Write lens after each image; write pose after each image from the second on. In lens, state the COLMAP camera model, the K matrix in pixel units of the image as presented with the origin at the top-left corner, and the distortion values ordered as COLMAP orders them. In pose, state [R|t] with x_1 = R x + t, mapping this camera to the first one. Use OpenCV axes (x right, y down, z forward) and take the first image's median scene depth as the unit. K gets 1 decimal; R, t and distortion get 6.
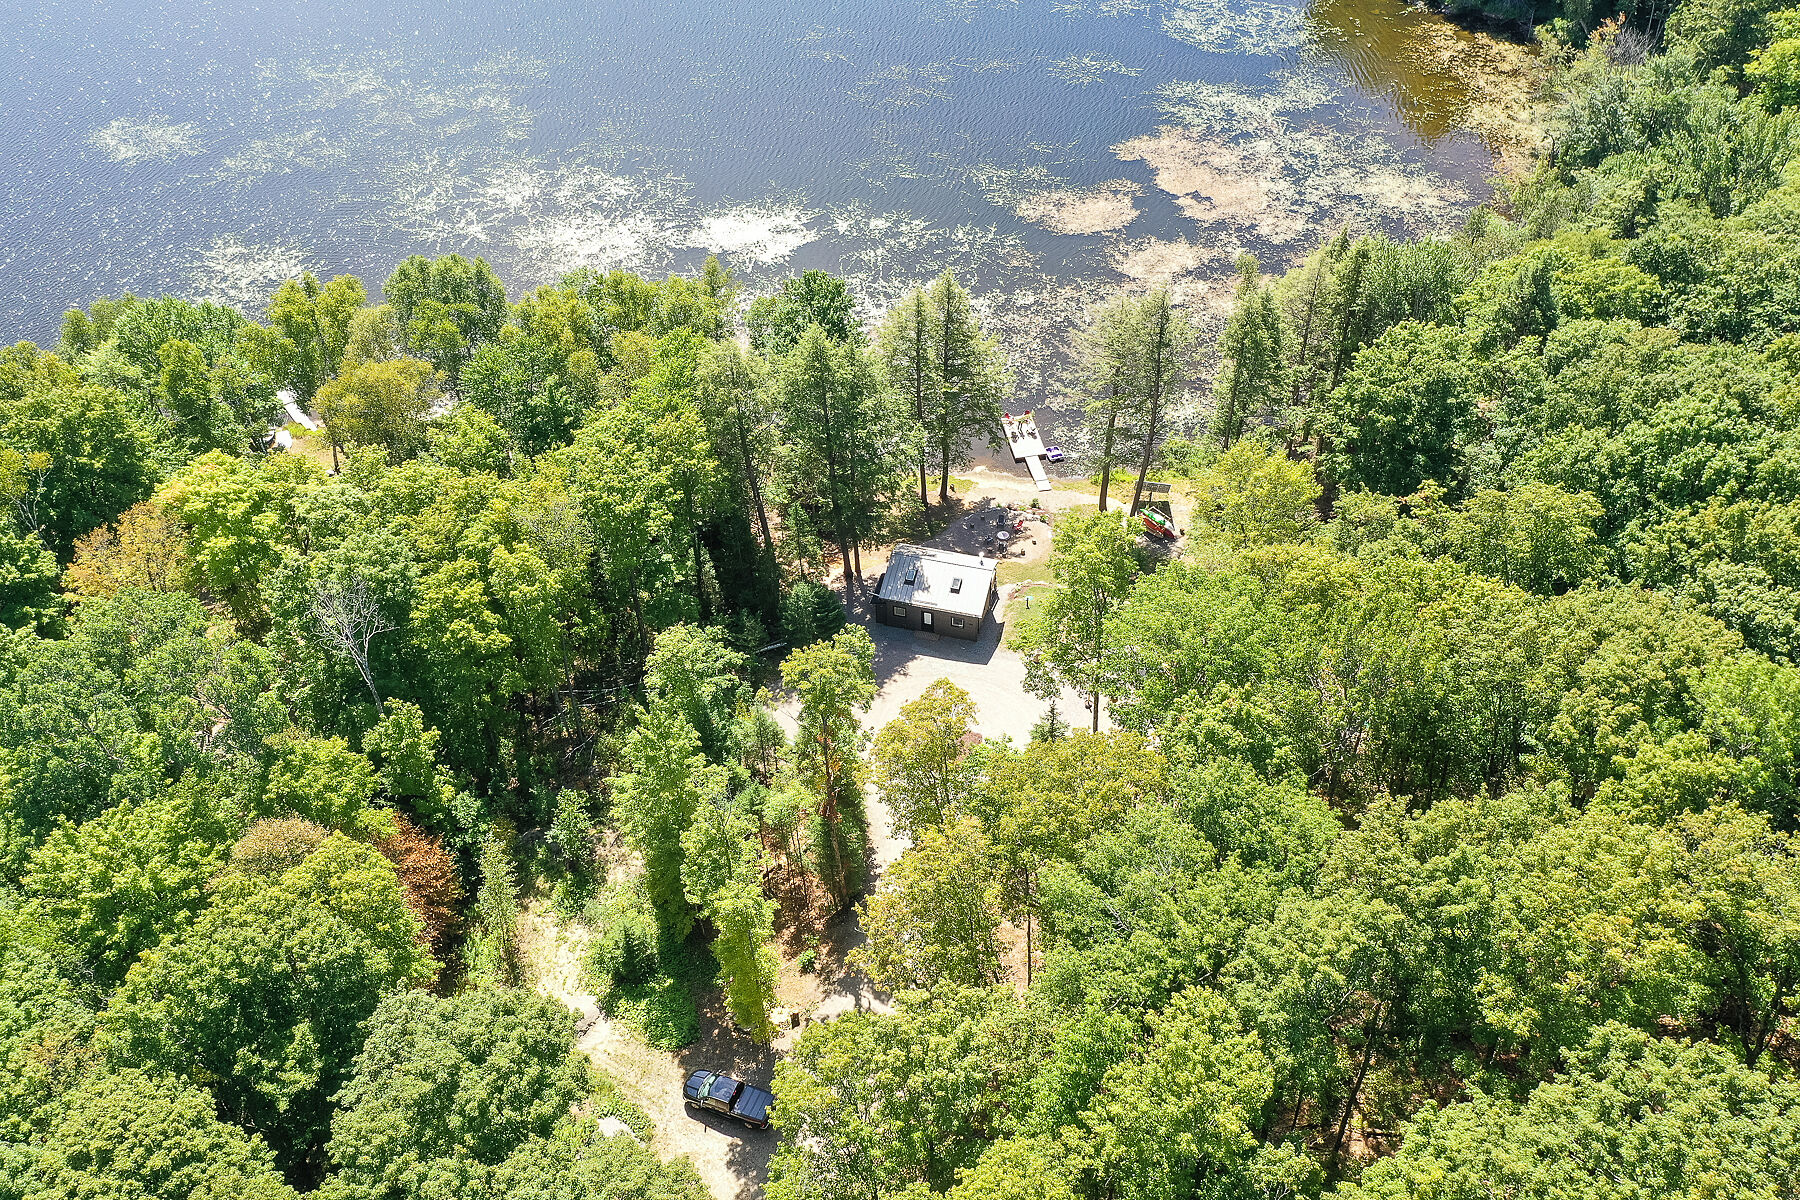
lens RADIAL K [[1422.0, 0, 896.3], [0, 1422.0, 594.3], [0, 0, 1]] dist [-0.007763, 0.002762]
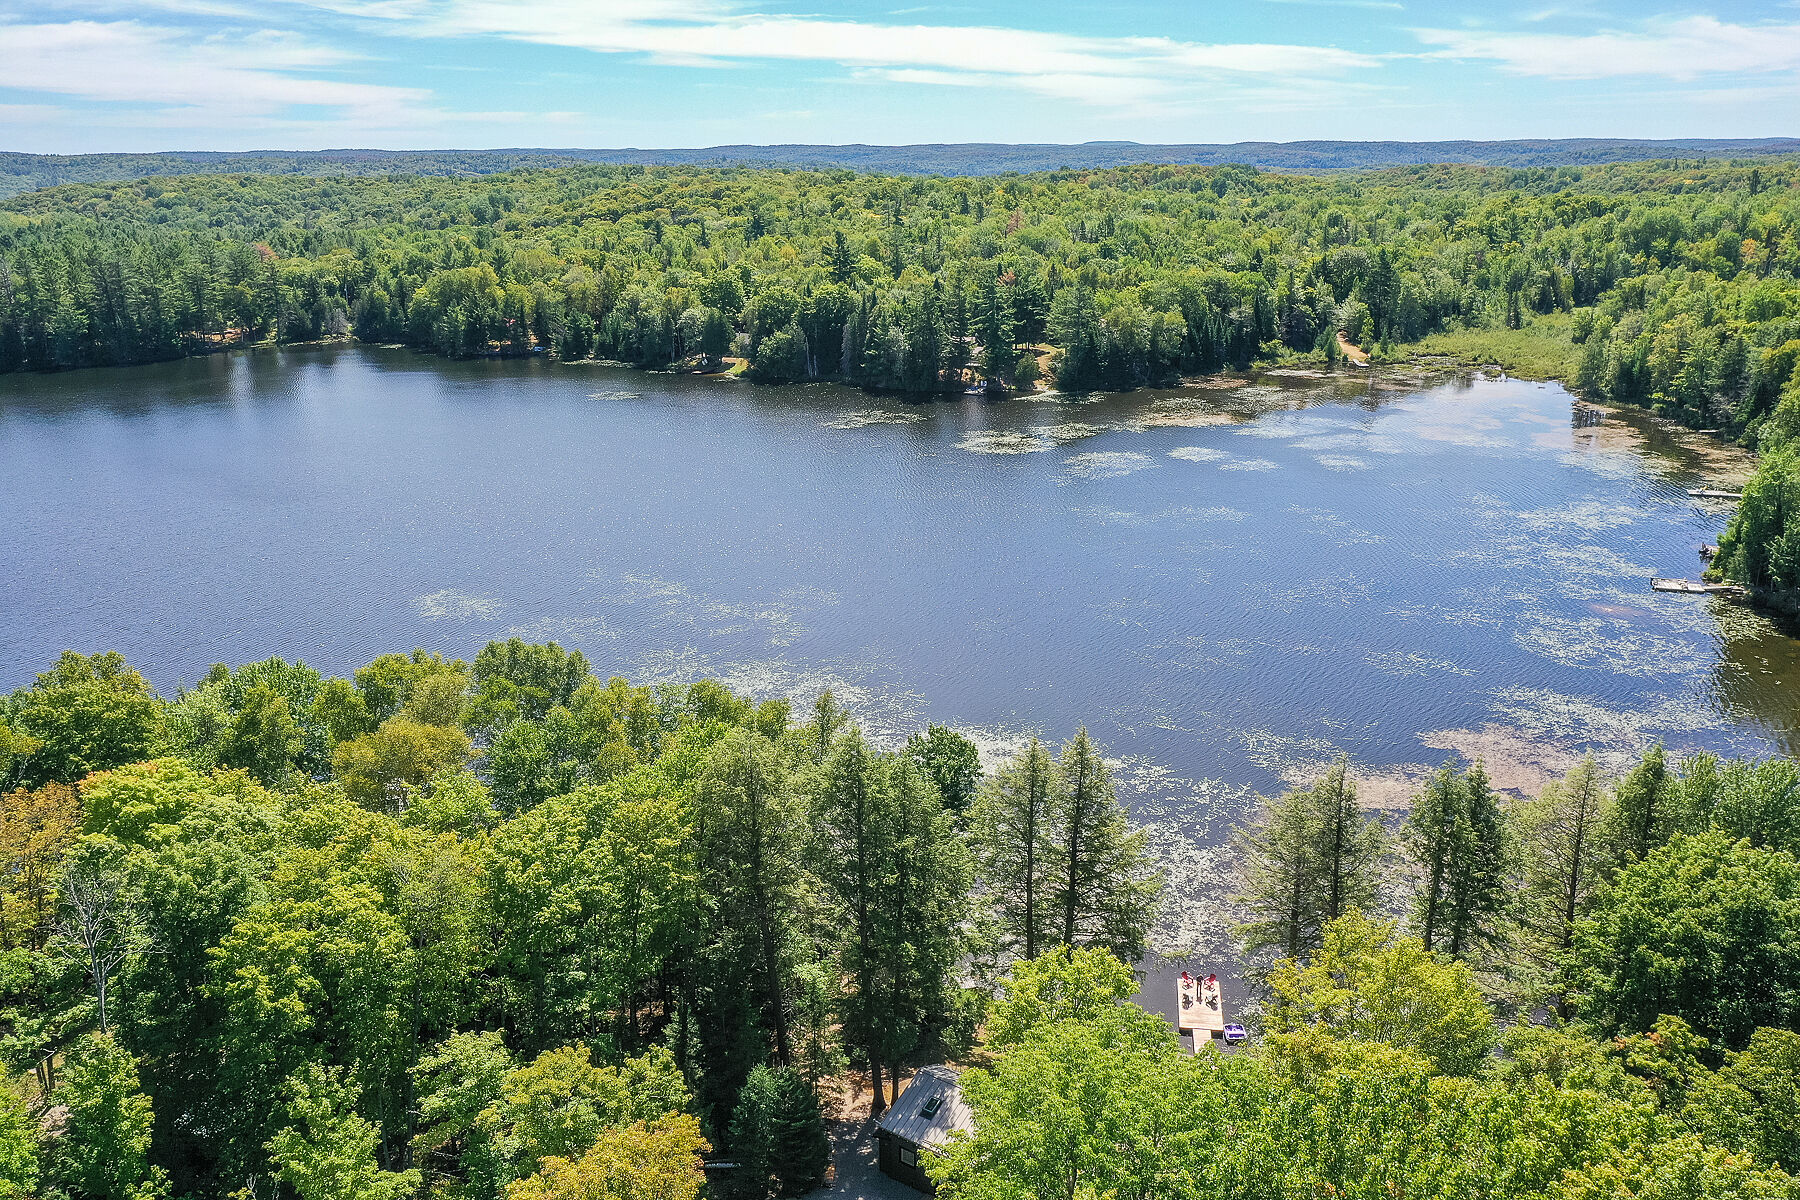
lens RADIAL K [[1422.0, 0, 896.0], [0, 1422.0, 602.7], [0, 0, 1]] dist [-0.007763, 0.002762]
pose [[0.942205, 0.110805, -0.316184, 0.179914], [-0.242636, 0.876447, -0.415894, 0.062468], [0.231036, 0.468575, 0.852678, 0.273345]]
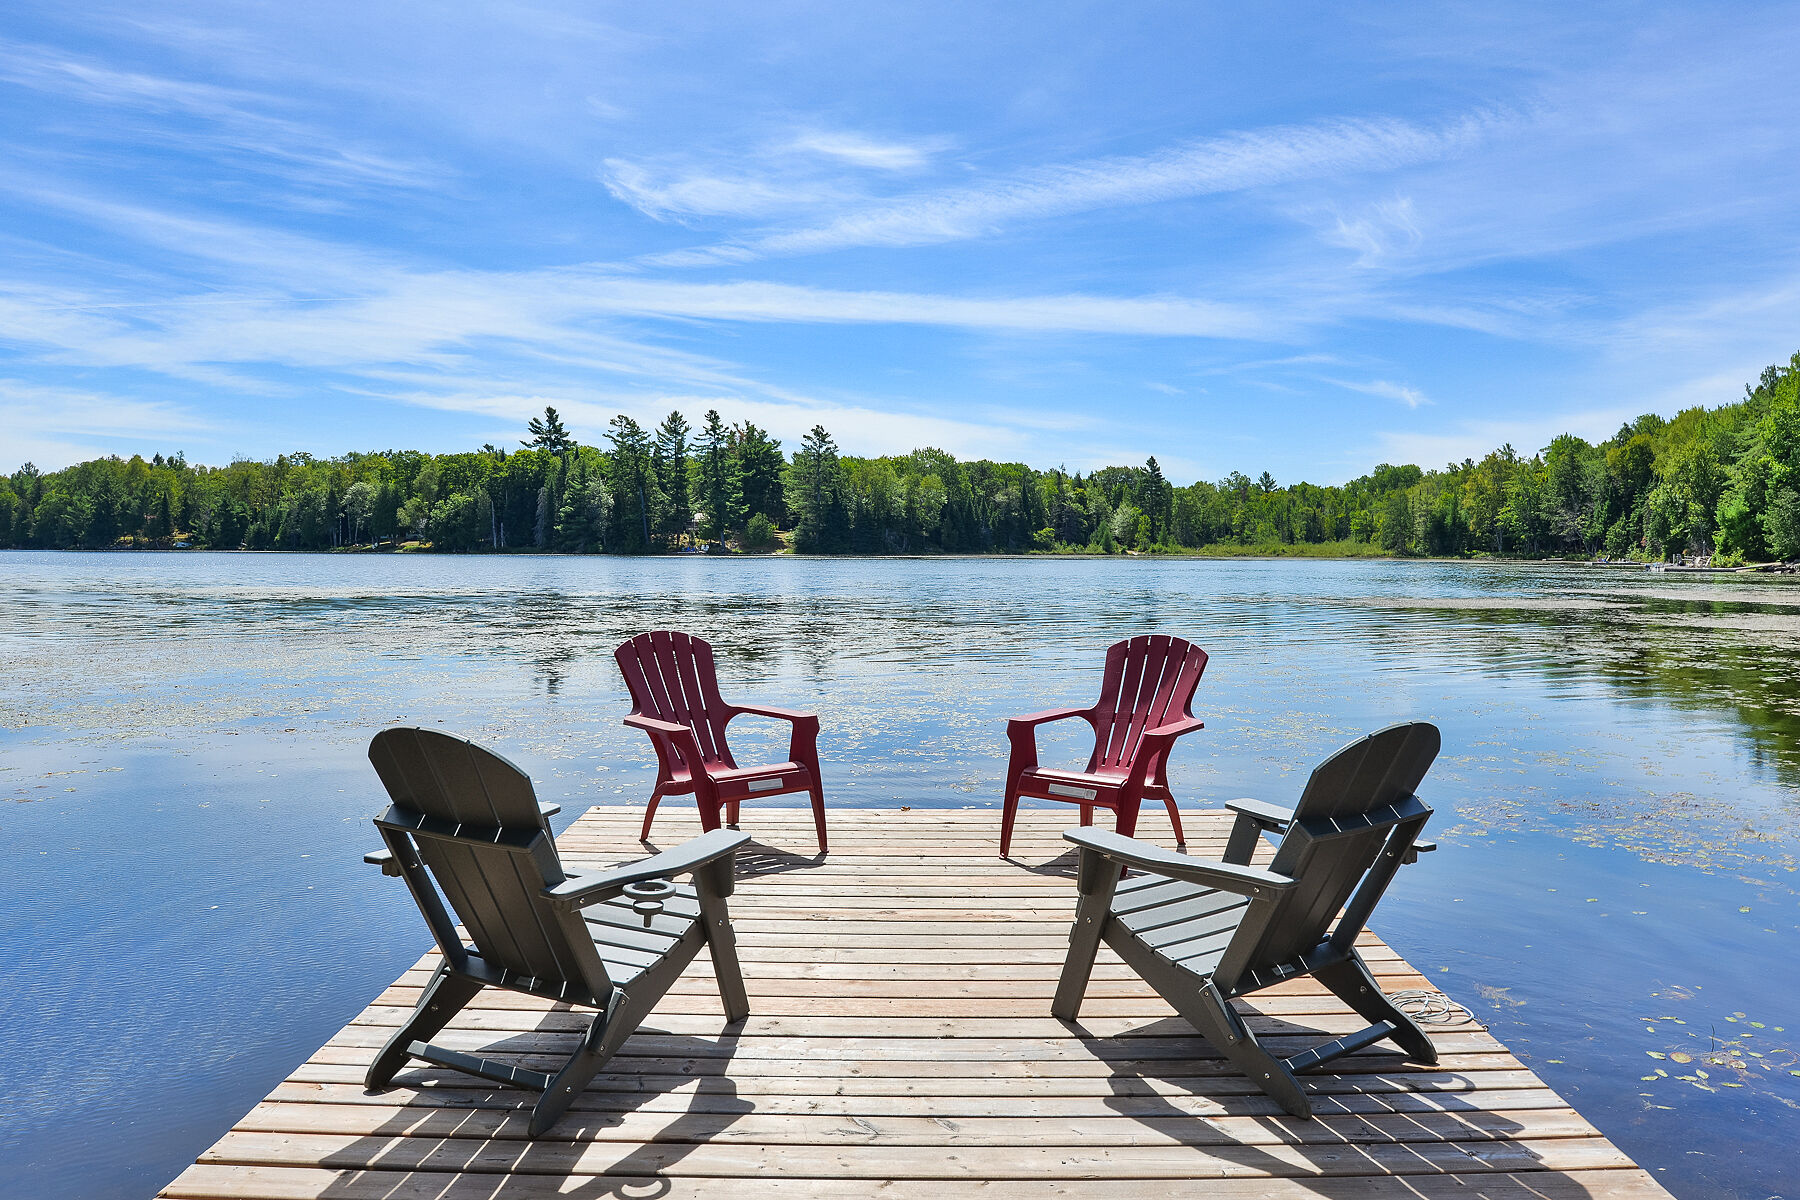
lens RADIAL K [[1308.3, 0, 916.7], [0, 1308.3, 591.3], [0, 0, 1]] dist [-0.044946, 0.009235]
pose [[0.983705, 0.034804, -0.176391, 0.112786], [-0.146040, 0.726918, -0.671016, -0.122376], [0.104868, 0.685841, 0.720156, 1.144255]]
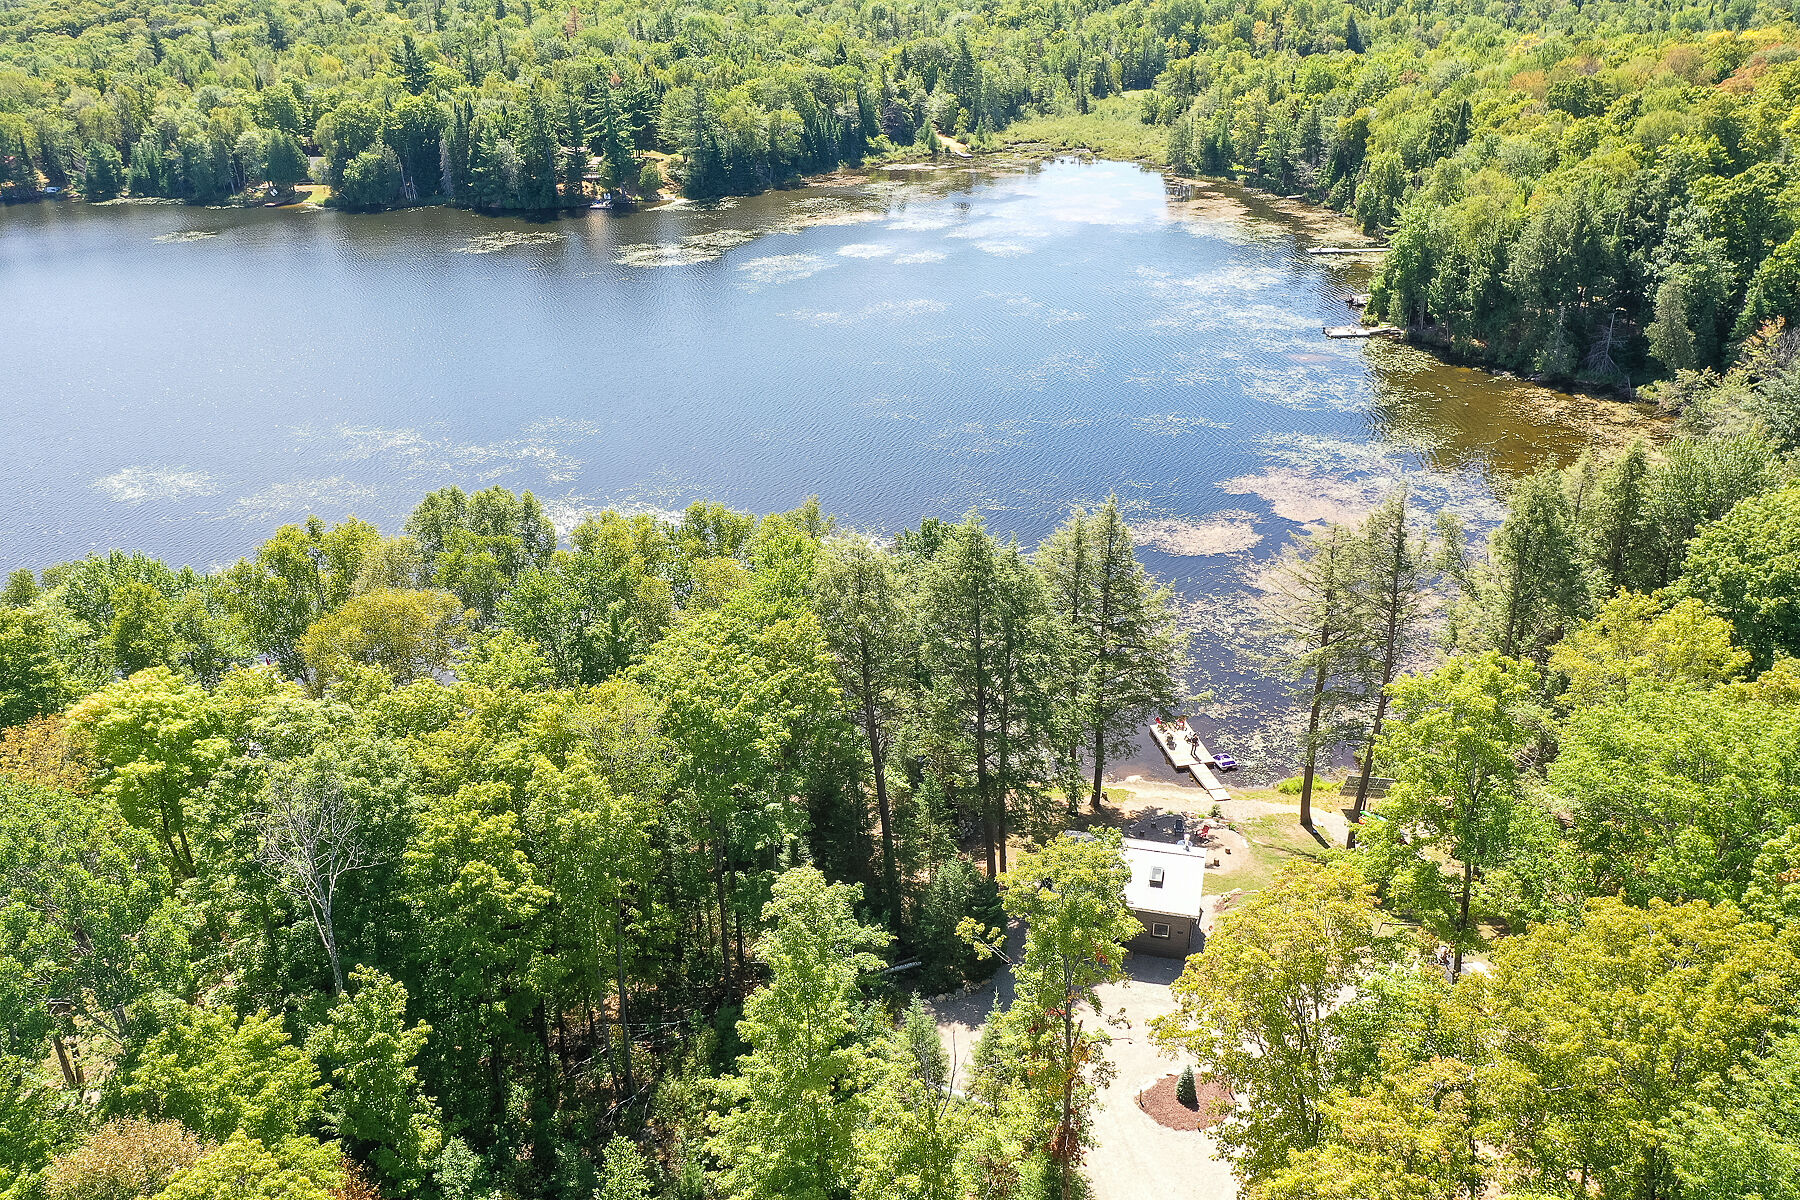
lens RADIAL K [[1422.0, 0, 895.3], [0, 1422.0, 597.6], [0, 0, 1]] dist [-0.007763, 0.002762]
pose [[0.999989, -0.000110, 0.004671, -0.089996], [0.001716, 0.938509, -0.345249, 0.104574], [-0.004346, 0.345253, 0.938499, 0.260979]]
